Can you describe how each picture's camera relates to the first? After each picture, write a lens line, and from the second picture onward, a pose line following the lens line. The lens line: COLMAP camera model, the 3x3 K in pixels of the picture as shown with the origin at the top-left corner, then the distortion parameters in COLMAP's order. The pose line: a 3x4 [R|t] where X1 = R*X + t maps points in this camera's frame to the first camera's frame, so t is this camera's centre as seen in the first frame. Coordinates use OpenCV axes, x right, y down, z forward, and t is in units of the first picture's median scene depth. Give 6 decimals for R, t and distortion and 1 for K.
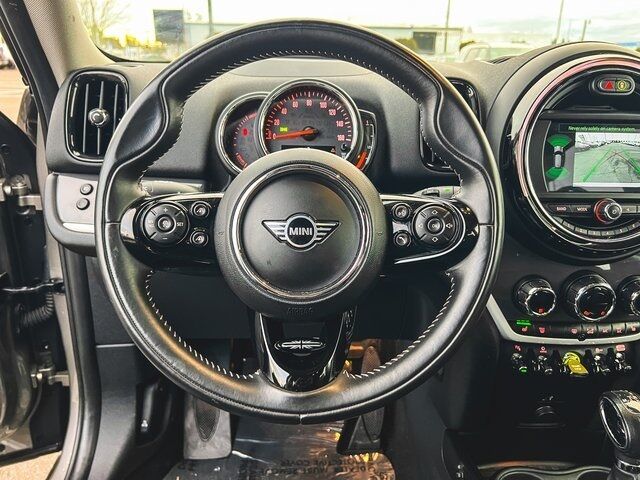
lens RADIAL K [[476.7, 0, 328.2], [0, 476.7, 240.8], [0, 0, 1]] dist [0.030826, -0.038020]
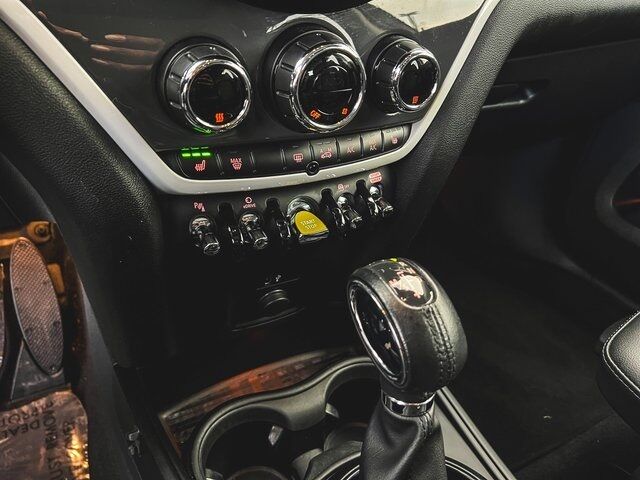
lens RADIAL K [[476.7, 0, 328.2], [0, 476.7, 240.8], [0, 0, 1]] dist [0.030826, -0.038020]
pose [[0.885465, -0.197799, 0.420509, 0.323696], [0.066775, 0.949658, 0.306091, 0.124473], [-0.459884, -0.242953, 0.854096, 0.553426]]
